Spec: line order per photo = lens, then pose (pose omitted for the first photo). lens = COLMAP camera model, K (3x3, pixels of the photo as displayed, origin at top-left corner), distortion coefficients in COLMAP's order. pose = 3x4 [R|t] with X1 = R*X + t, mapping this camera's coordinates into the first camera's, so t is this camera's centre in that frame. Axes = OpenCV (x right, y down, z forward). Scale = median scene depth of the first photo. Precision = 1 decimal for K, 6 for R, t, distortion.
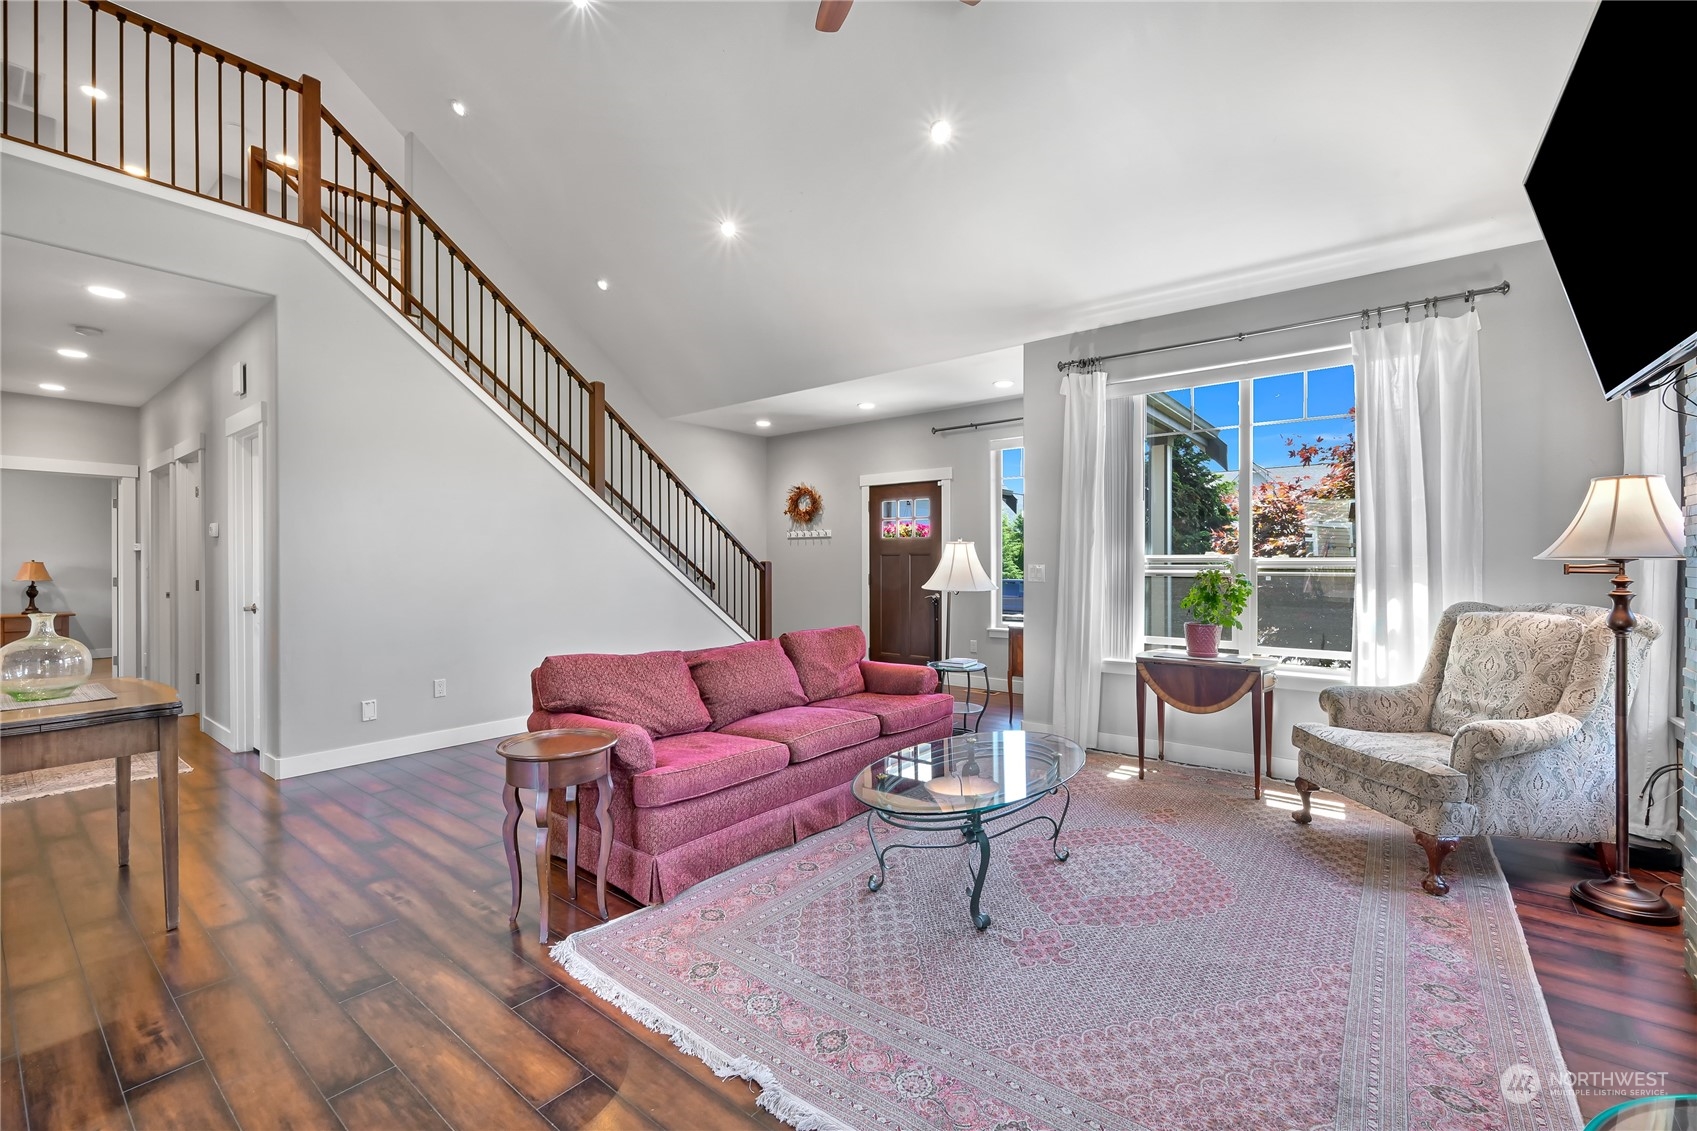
lens RADIAL K [[719.5, 0, 852.4], [0, 719.5, 566.2], [0, 0, 1]] dist [0.000520, 0.000070]
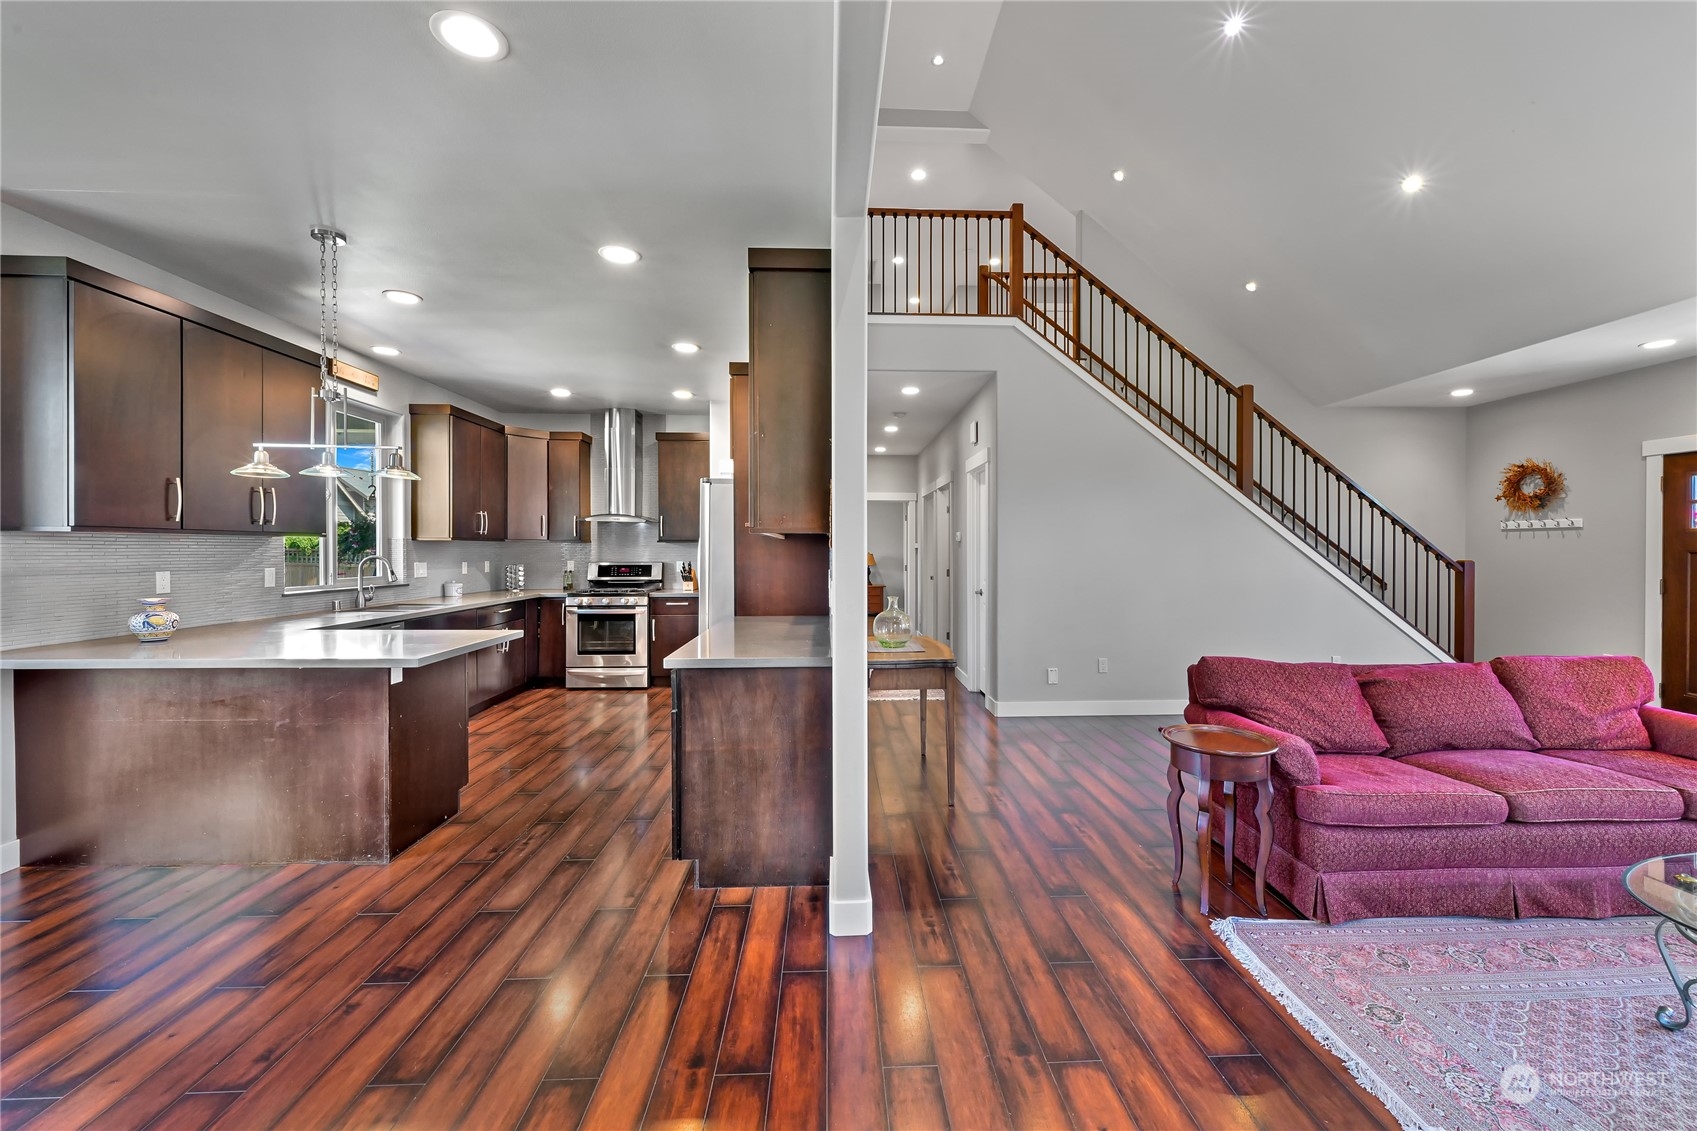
lens RADIAL K [[663.9, 0, 854.0], [0, 663.9, 554.6], [0, 0, 1]] dist [-0.002262, 0.000985]
pose [[0.652142, 0.006326, -0.758070, -0.001355], [-0.003751, 0.999980, 0.005118, -0.029651], [0.758088, -0.000494, 0.652153, -0.064348]]
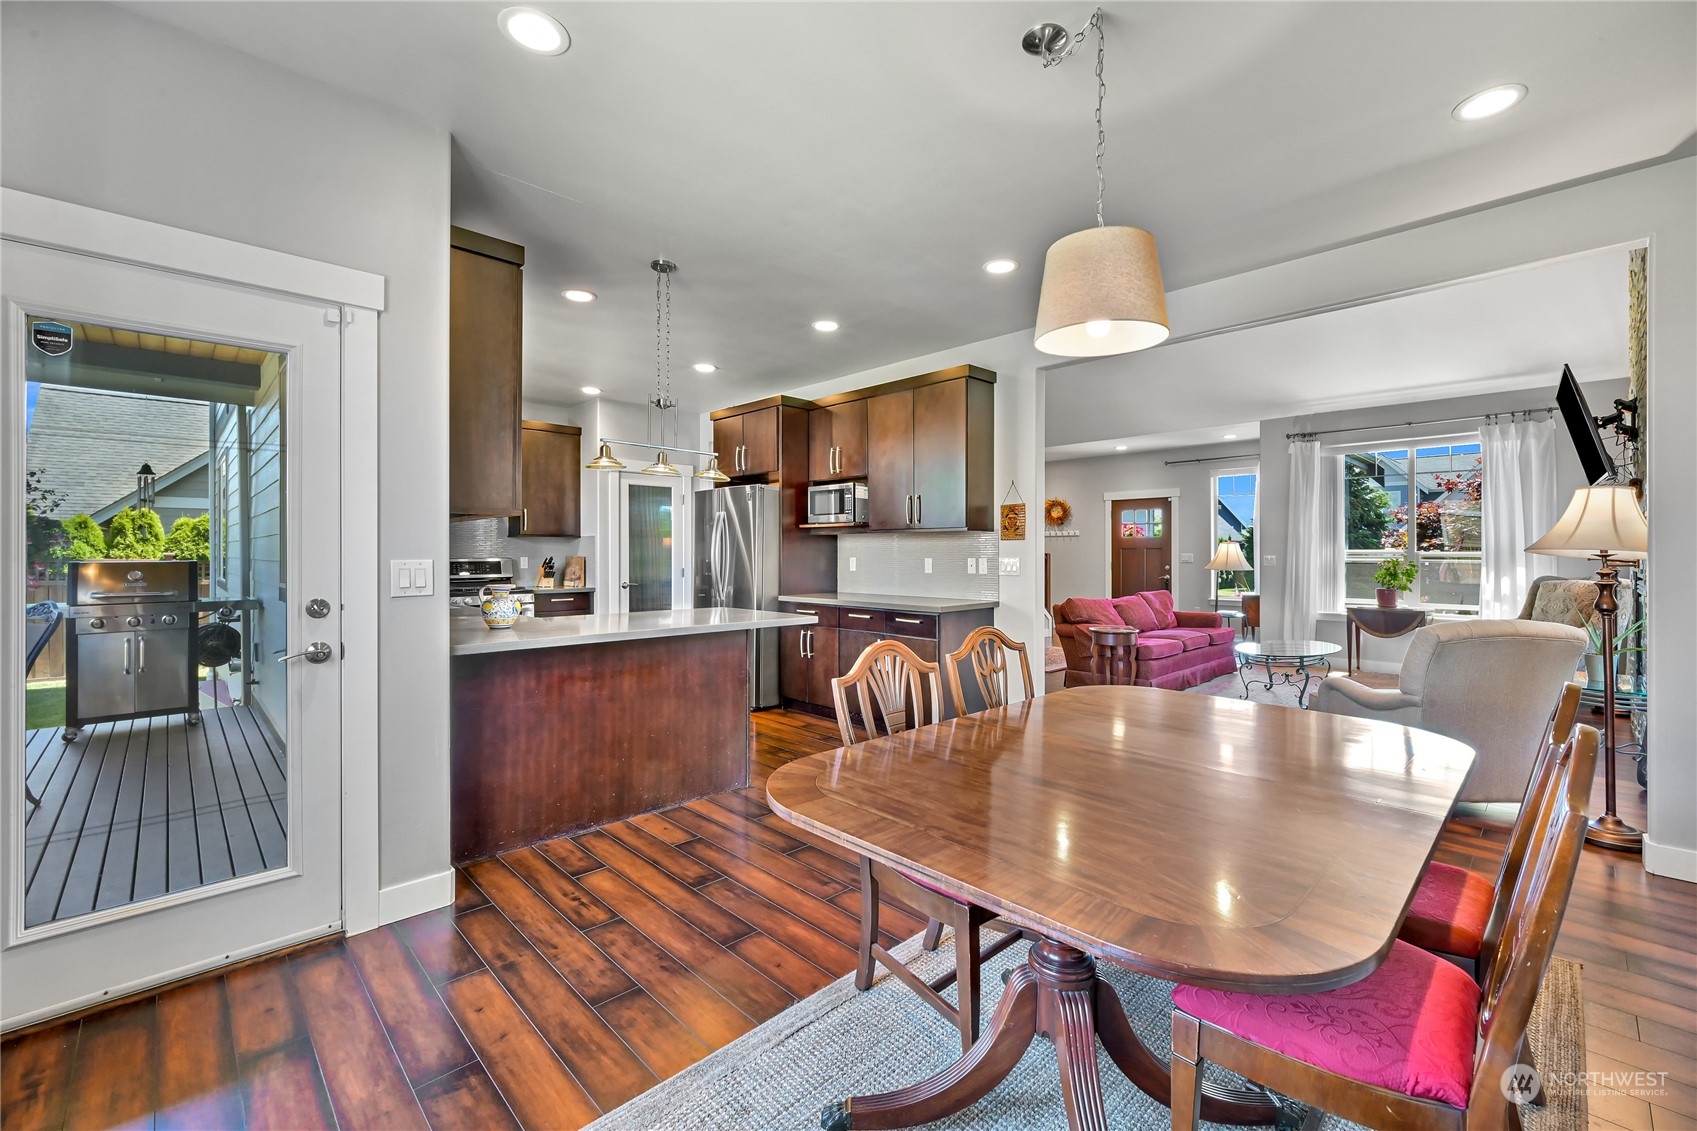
lens RADIAL K [[706.8, 0, 854.8], [0, 706.8, 554.4], [0, 0, 1]] dist [0.000568, 0.000228]
pose [[0.992013, -0.000007, -0.126135, -0.670734], [-0.000226, 0.999998, -0.001840, -0.002329], [0.126135, 0.001854, 0.992011, -1.007586]]
